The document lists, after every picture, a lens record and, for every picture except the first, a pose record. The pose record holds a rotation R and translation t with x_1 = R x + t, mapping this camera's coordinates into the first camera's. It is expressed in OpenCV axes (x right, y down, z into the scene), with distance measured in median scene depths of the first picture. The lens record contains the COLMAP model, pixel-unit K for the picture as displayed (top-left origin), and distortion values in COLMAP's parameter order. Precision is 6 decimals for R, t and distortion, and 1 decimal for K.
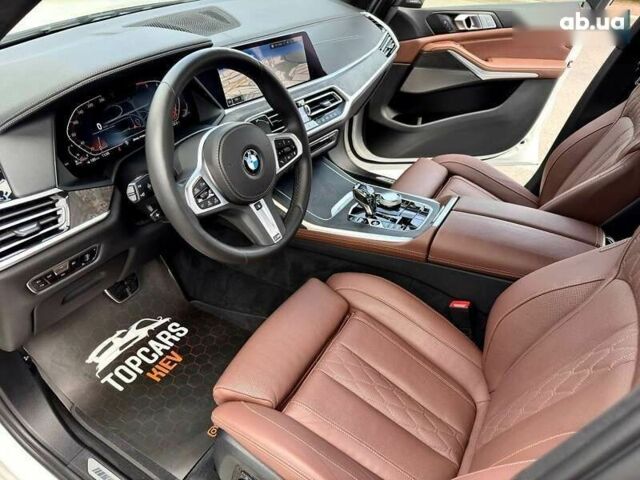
lens RADIAL K [[436.6, 0, 320.5], [0, 436.6, 230.0], [0, 0, 1]] dist [0.033198, -0.061348]
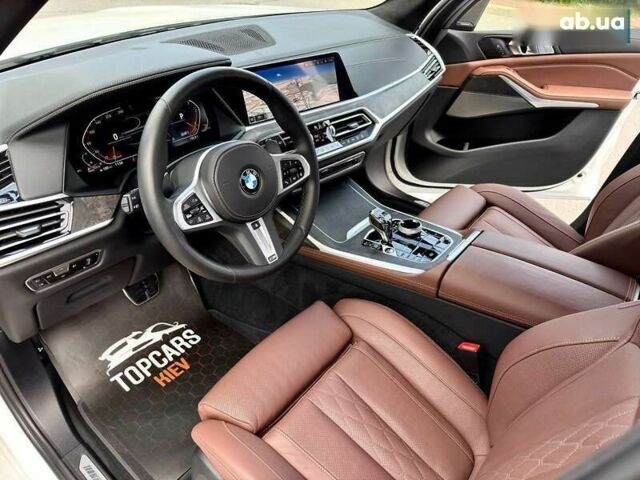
lens RADIAL K [[436.6, 0, 320.5], [0, 436.6, 230.0], [0, 0, 1]] dist [0.033198, -0.061348]
pose [[0.988366, 0.084018, -0.126781, 0.101499], [-0.088152, 0.995732, -0.027349, -0.023511], [0.123943, 0.038207, 0.991554, 0.026515]]
